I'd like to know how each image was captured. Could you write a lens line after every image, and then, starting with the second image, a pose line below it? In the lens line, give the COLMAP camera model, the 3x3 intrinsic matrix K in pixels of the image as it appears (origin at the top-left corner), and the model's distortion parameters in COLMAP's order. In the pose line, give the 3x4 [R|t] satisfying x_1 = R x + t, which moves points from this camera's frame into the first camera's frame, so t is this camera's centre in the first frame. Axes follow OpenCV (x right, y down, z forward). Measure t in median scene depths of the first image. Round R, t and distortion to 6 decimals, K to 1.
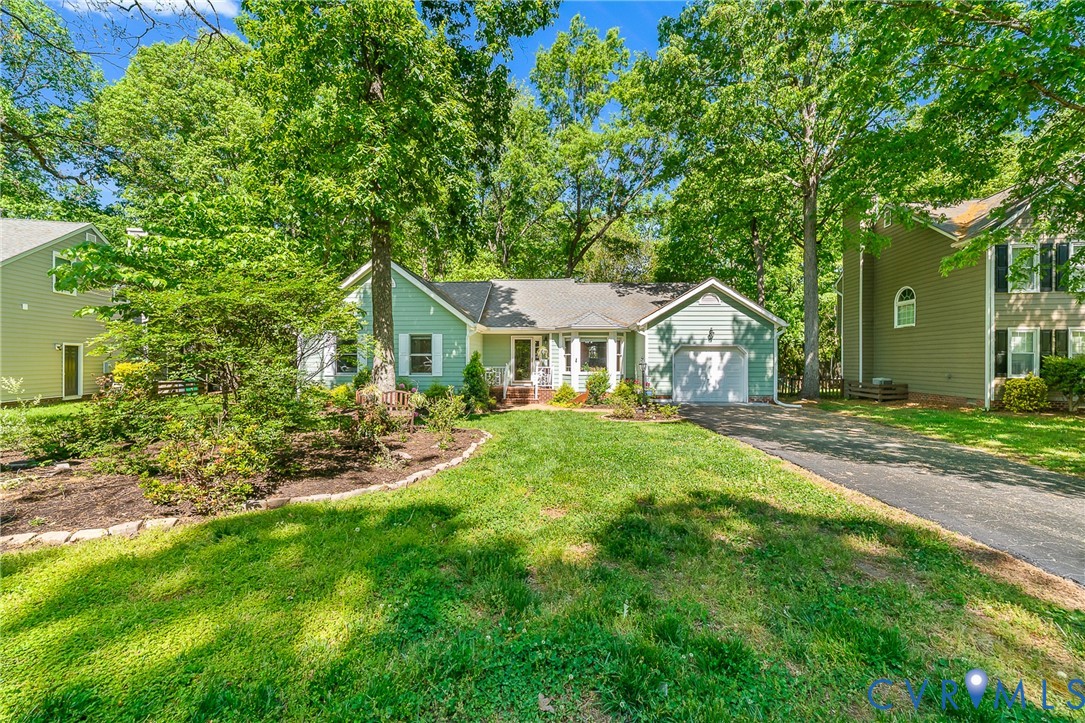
lens RADIAL K [[435.1, 0, 544.6], [0, 435.1, 371.6], [0, 0, 1]] dist [-0.001092, 0.000065]
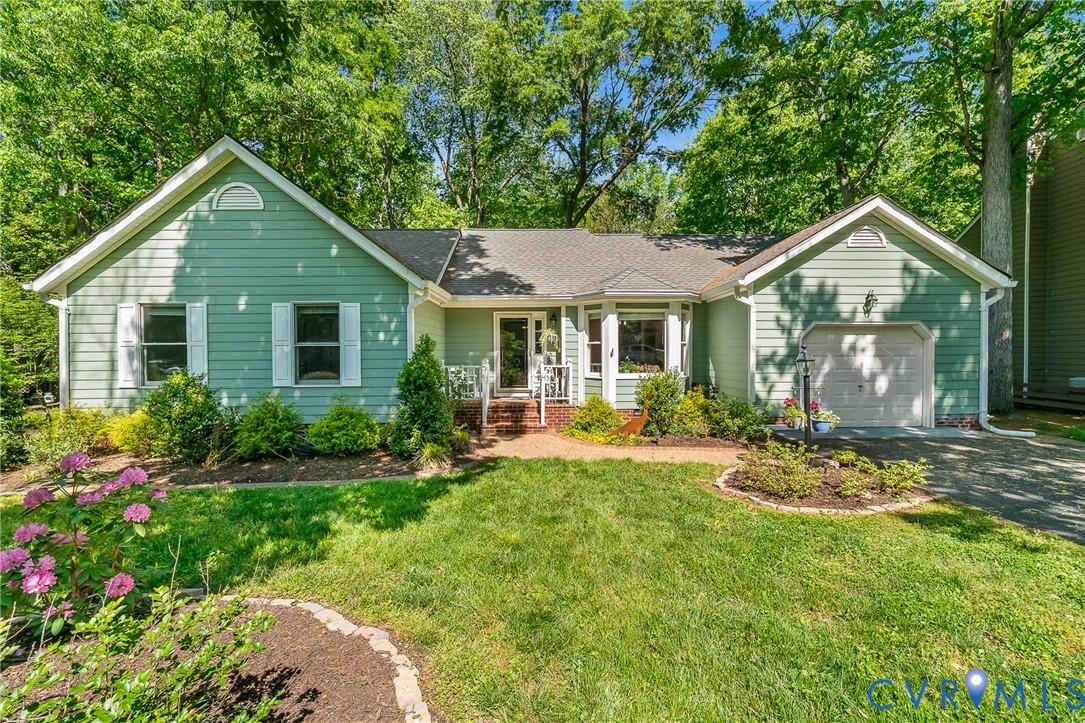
lens RADIAL K [[435.1, 0, 544.6], [0, 435.1, 371.6], [0, 0, 1]] dist [-0.001092, 0.000065]
pose [[0.998329, -0.008655, 0.057128, -0.045297], [0.007927, 0.999885, 0.012953, -0.009738], [-0.057234, -0.012478, 0.998283, 0.438519]]
